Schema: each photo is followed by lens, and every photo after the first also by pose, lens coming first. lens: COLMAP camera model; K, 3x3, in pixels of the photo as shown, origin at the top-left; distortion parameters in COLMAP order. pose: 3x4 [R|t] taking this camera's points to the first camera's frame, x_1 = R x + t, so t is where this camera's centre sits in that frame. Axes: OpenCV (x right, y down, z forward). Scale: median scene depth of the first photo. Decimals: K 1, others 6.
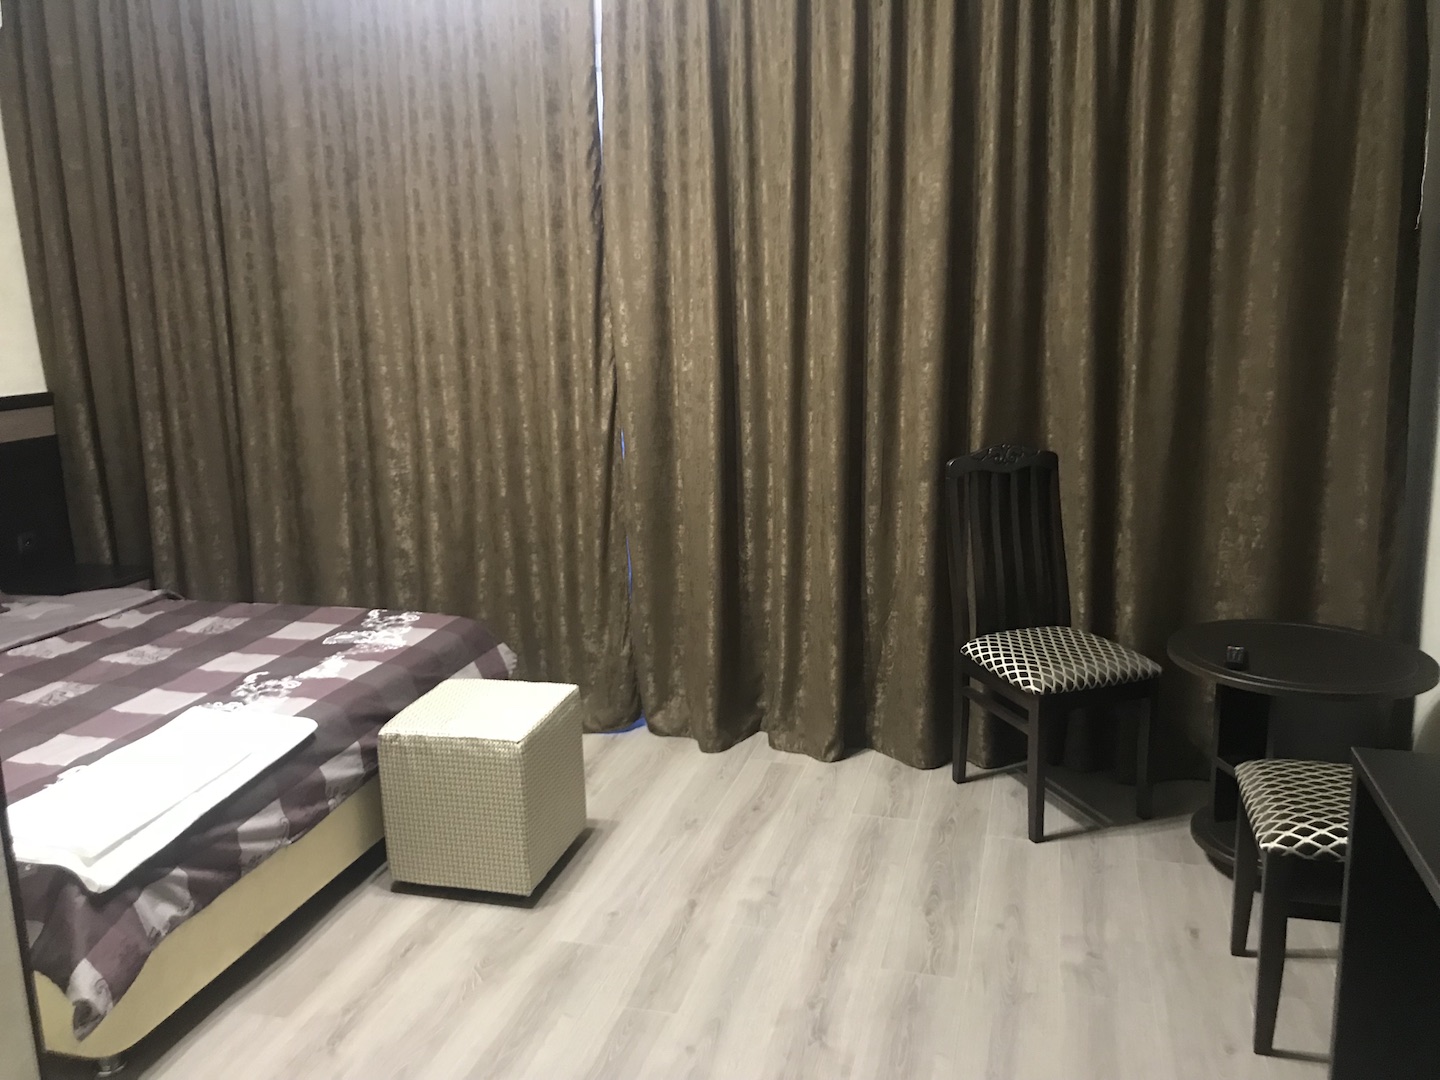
lens RADIAL K [[1168.0, 0, 720.0], [0, 1168.0, 540.0], [0, 0, 1]] dist [-0.008455, -0.002156]
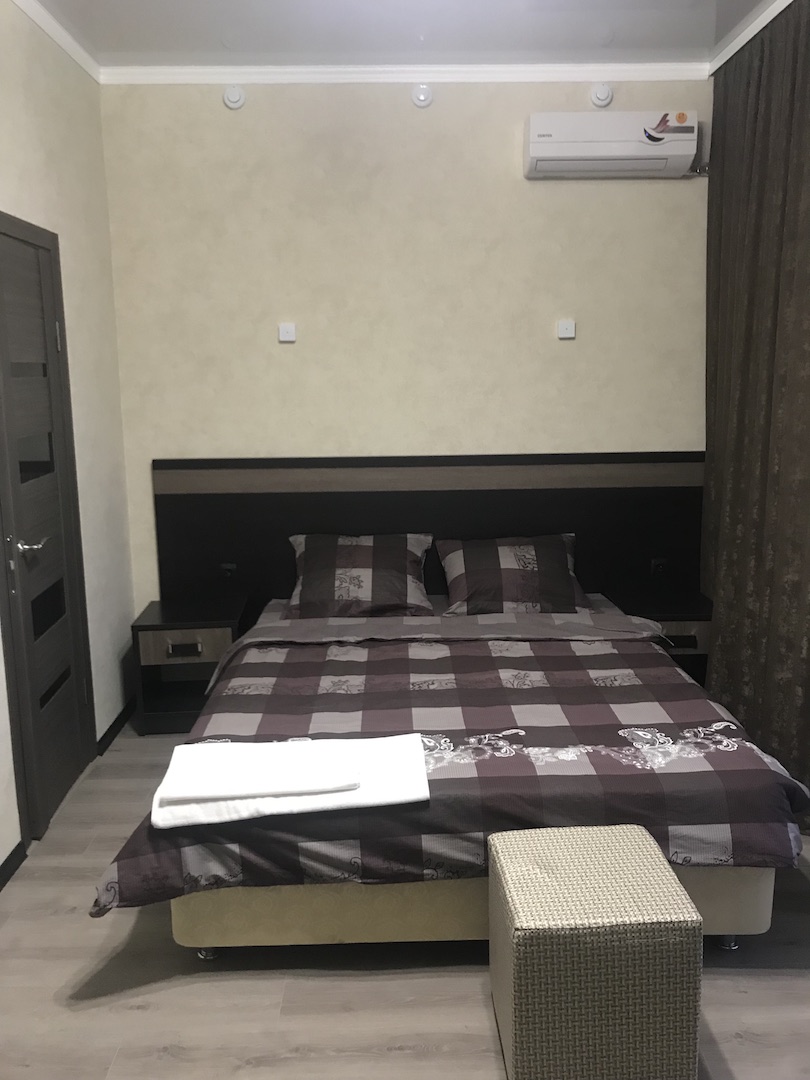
lens RADIAL K [[876.0, 0, 405.0], [0, 876.0, 540.0], [0, 0, 1]] dist [-0.008455, -0.002156]
pose [[0.294536, 0.203366, -0.933751, 0.314465], [-0.203215, 0.968076, 0.146741, -0.164582], [0.933784, 0.146532, 0.326460, 0.644589]]
